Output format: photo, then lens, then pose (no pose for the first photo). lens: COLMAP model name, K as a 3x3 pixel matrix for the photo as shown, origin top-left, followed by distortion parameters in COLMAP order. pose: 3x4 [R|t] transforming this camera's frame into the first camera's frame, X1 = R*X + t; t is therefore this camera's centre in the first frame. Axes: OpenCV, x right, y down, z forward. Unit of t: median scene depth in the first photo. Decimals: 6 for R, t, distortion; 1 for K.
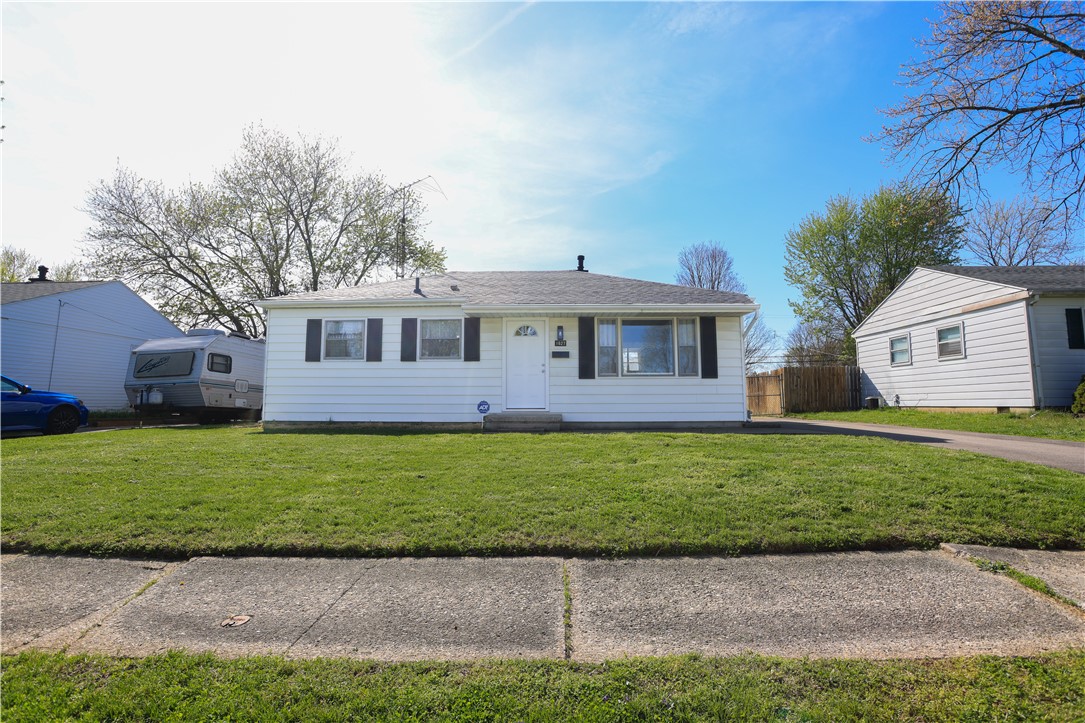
lens RADIAL K [[524.0, 0, 538.3], [0, 524.0, 357.8], [0, 0, 1]] dist [-0.078713, 0.034434]
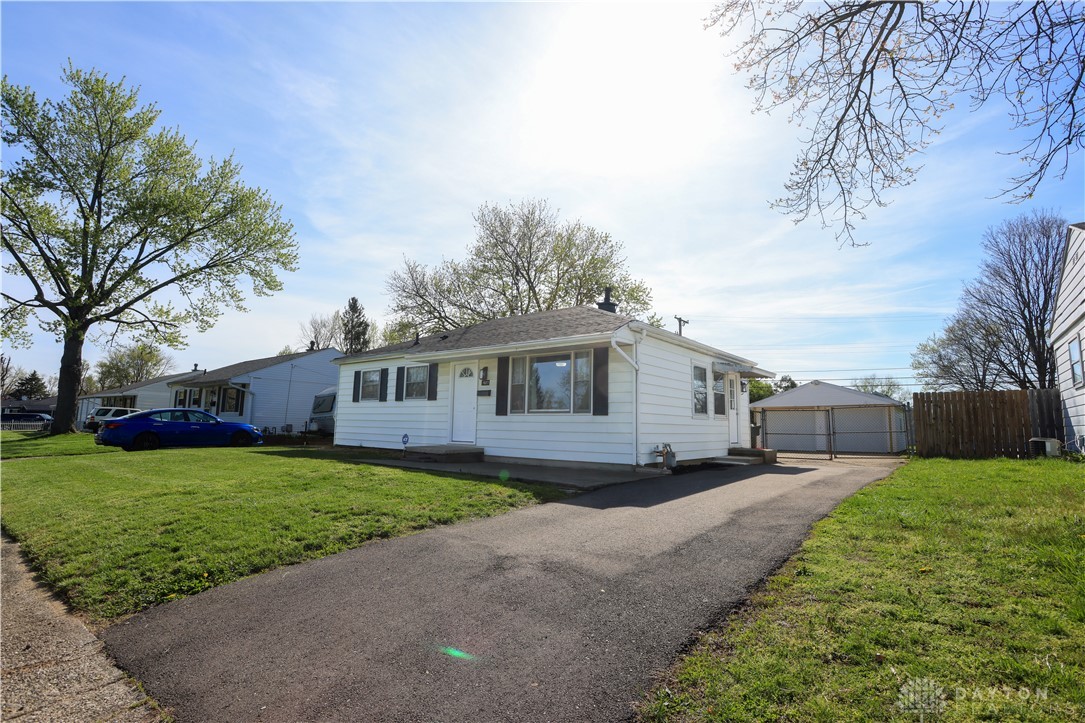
lens RADIAL K [[524.0, 0, 538.3], [0, 524.0, 357.8], [0, 0, 1]] dist [-0.078713, 0.034434]
pose [[0.794022, -0.064739, -0.604433, 0.793509], [0.034927, 0.997529, -0.060959, -0.009095], [0.606885, 0.027292, 0.794321, 0.196457]]
